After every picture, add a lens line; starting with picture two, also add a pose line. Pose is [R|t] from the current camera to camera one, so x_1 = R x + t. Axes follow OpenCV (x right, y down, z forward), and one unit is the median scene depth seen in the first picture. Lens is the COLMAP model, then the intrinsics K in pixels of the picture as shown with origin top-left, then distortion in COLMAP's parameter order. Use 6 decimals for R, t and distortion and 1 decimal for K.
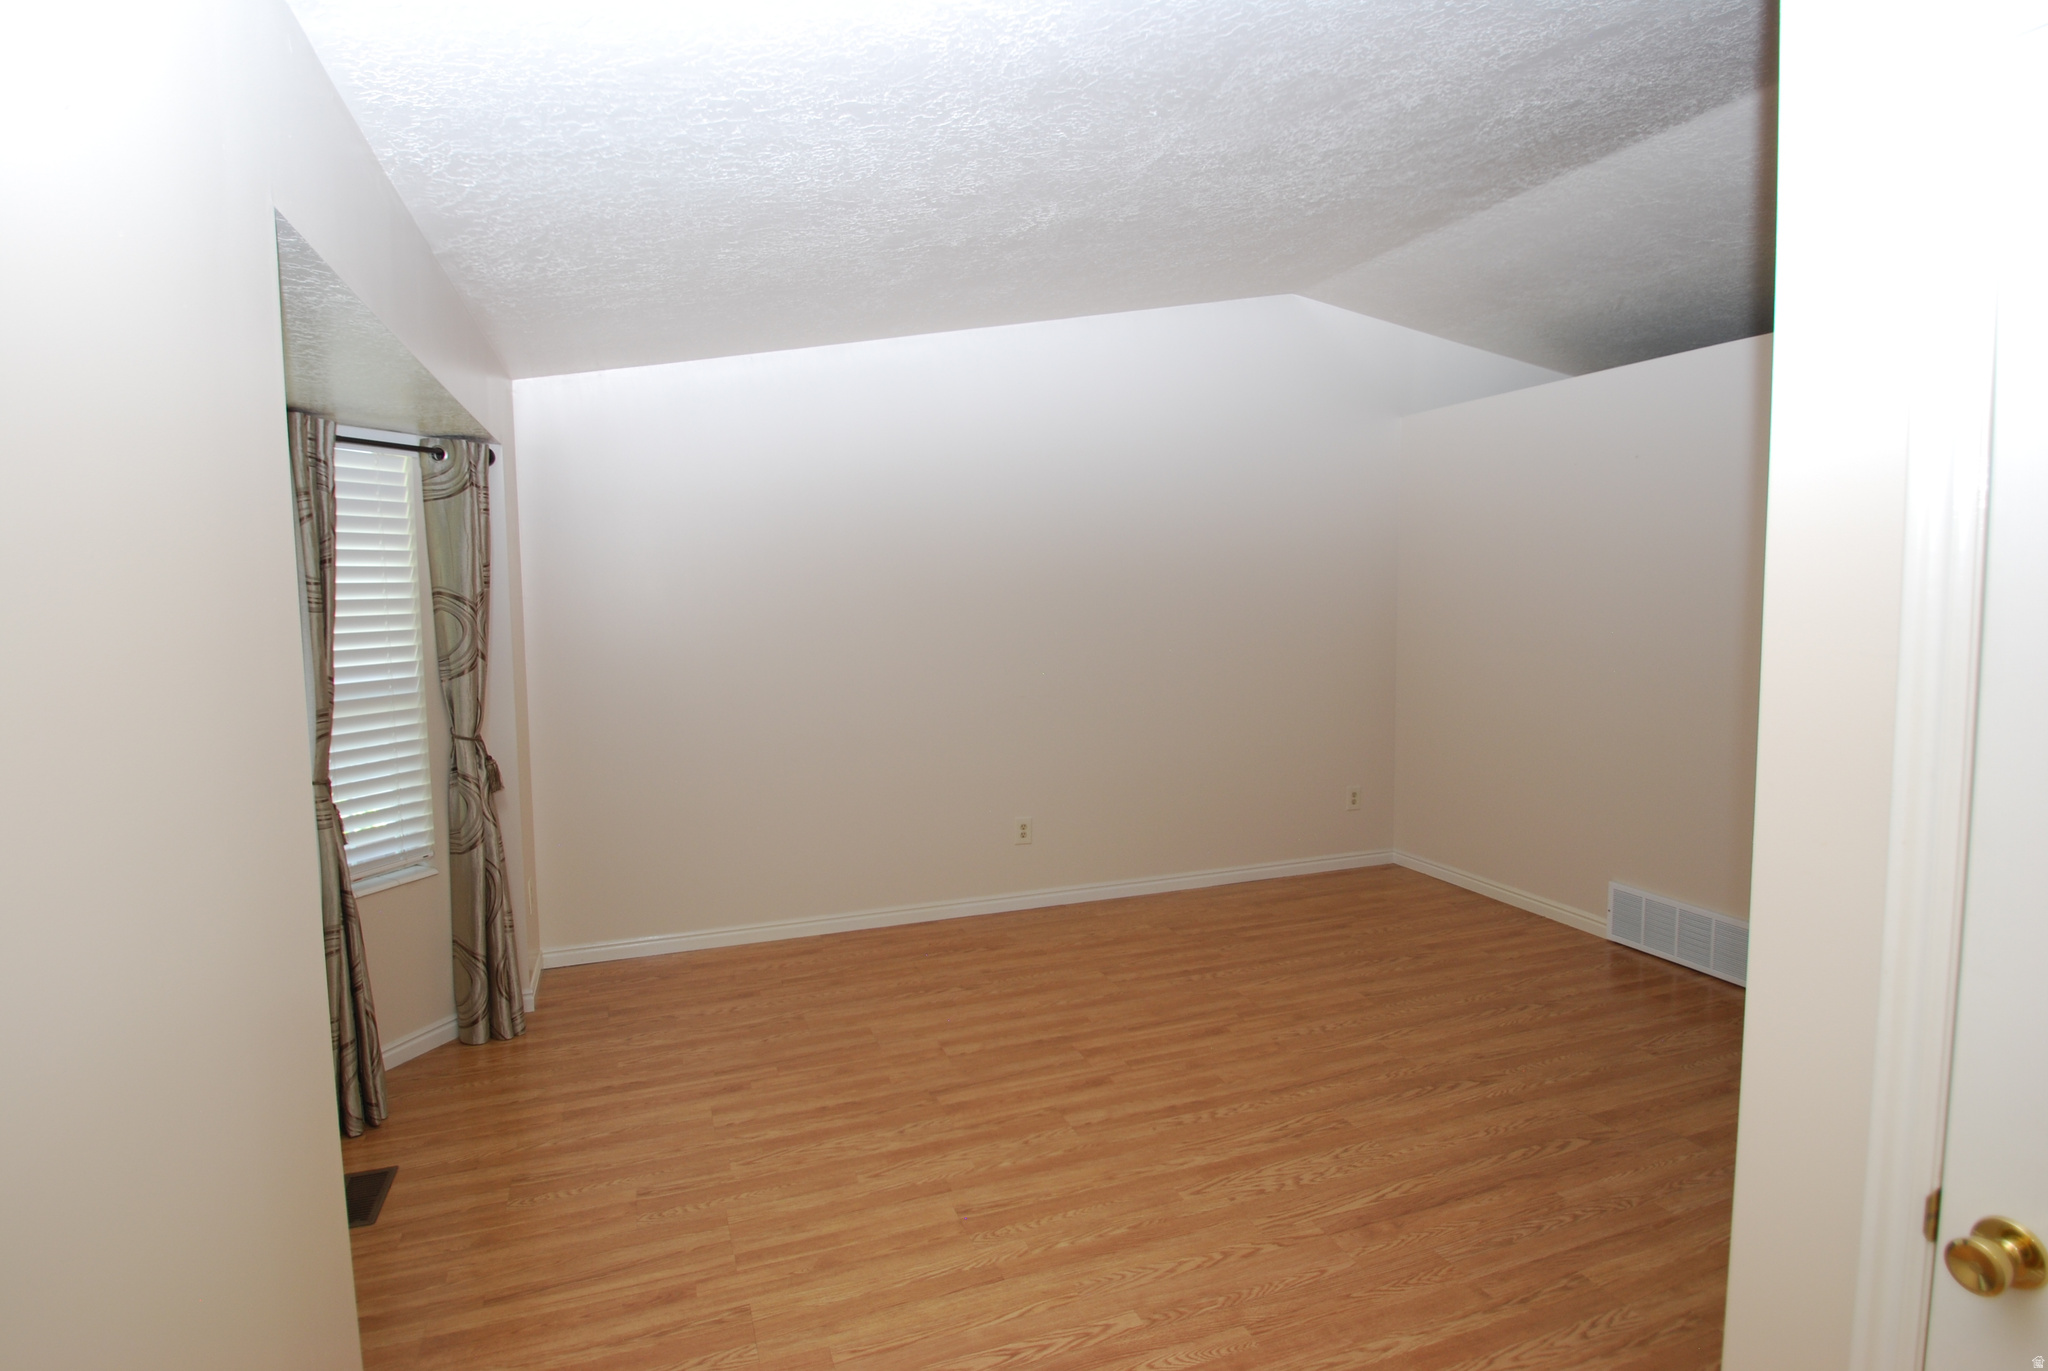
lens RADIAL K [[1046.4, 0, 1023.3], [0, 1046.4, 678.7], [0, 0, 1]] dist [-0.002090, -0.000098]
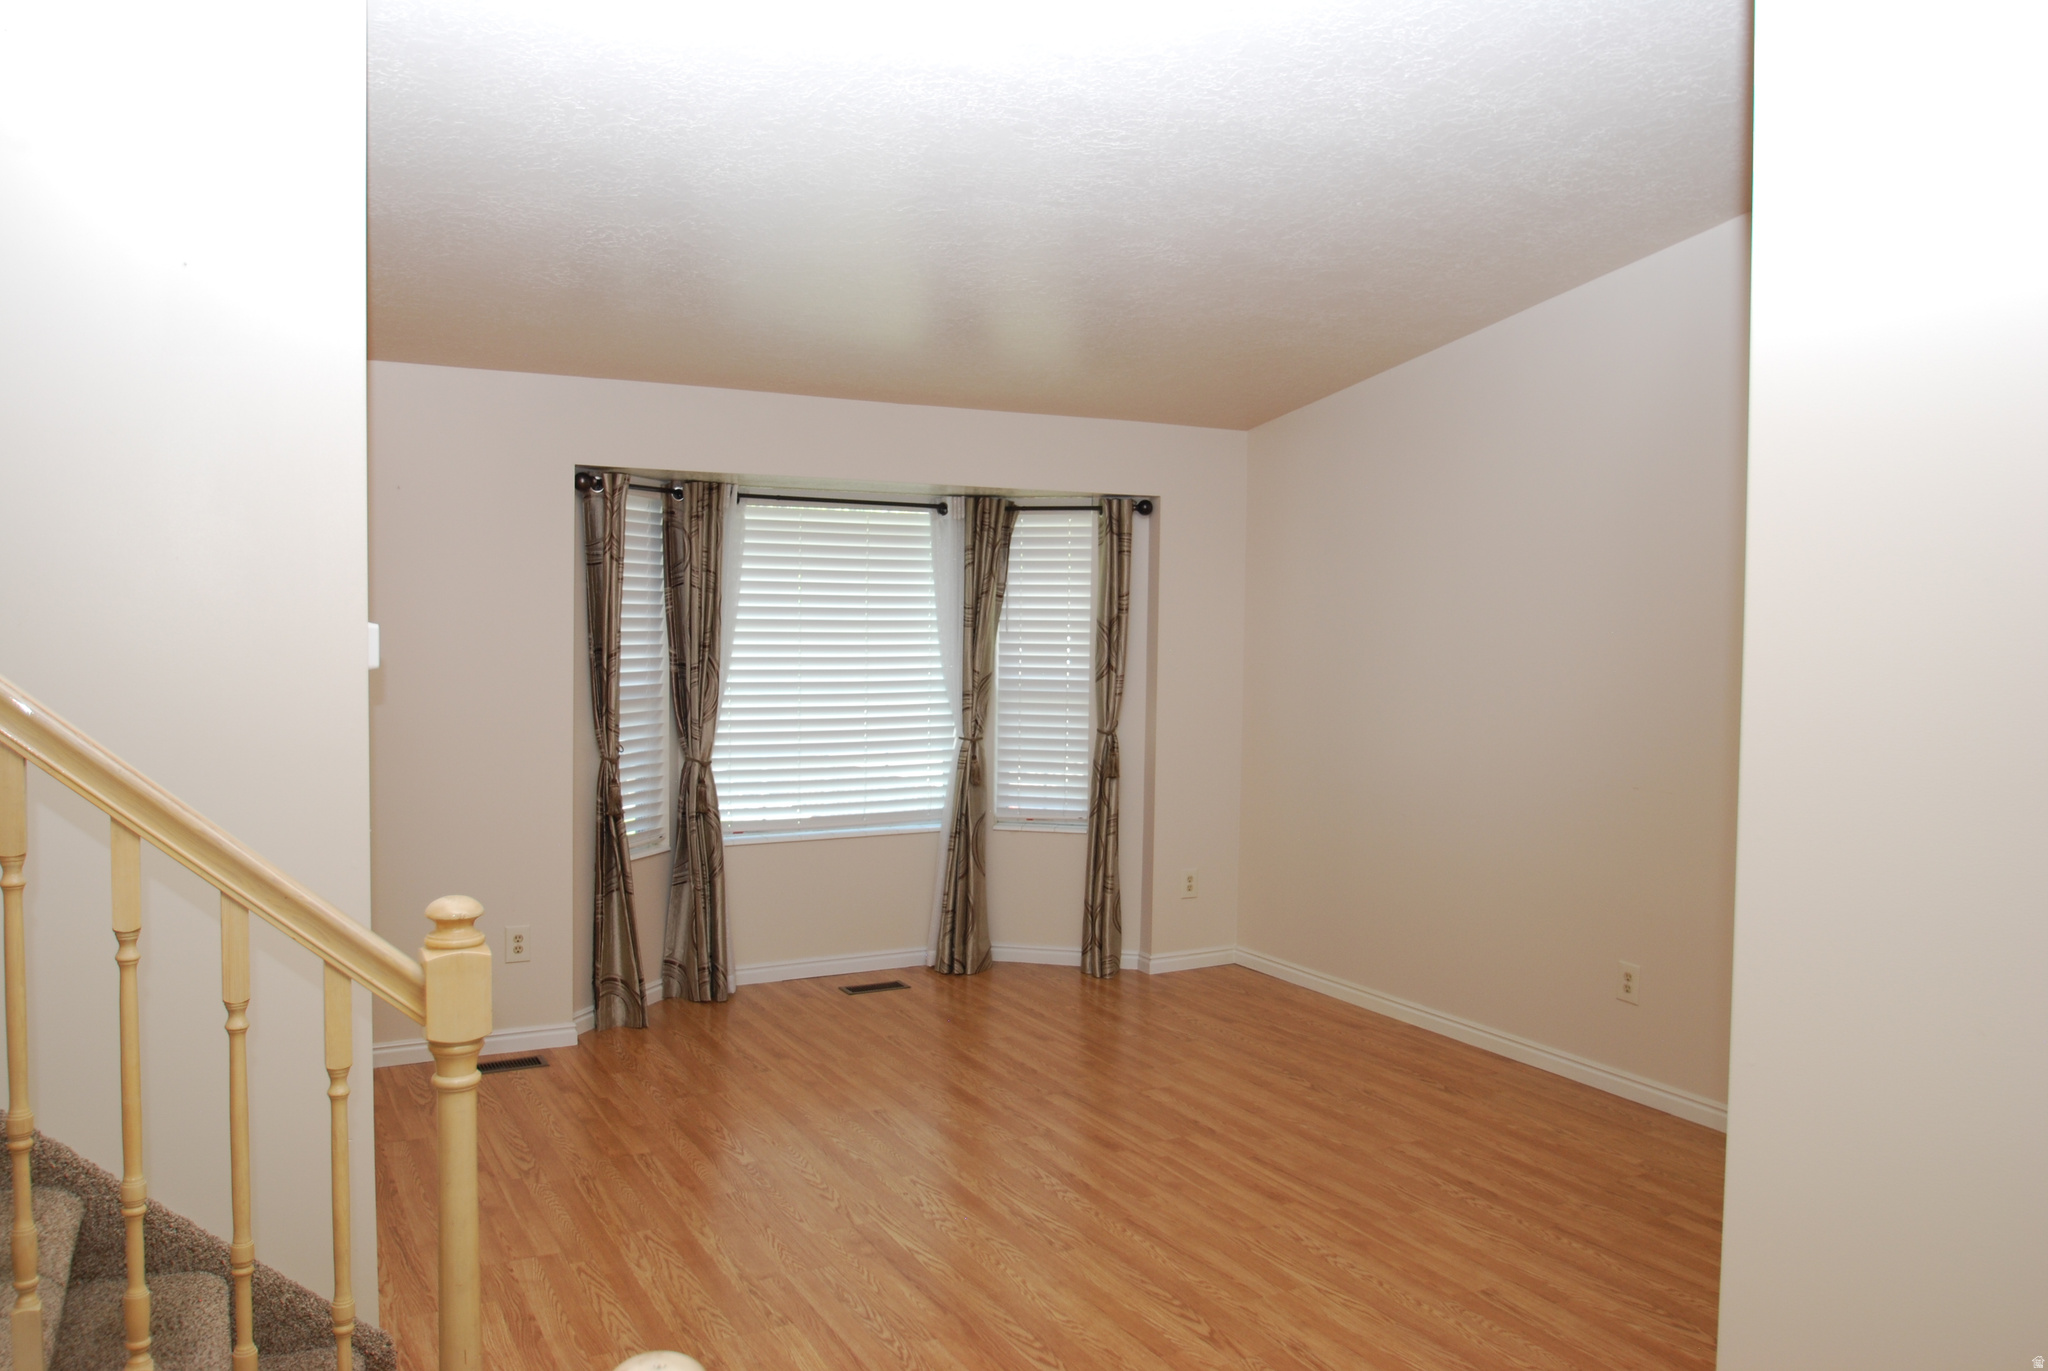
lens RADIAL K [[1513.7, 0, 1022.7], [0, 1513.7, 687.6], [0, 0, 1]] dist [-0.010709, -0.001432]
pose [[0.145410, 0.062430, -0.987400, 1.237305], [-0.100320, 0.993794, 0.048060, -0.073830], [0.984272, 0.092068, 0.150771, 0.607299]]
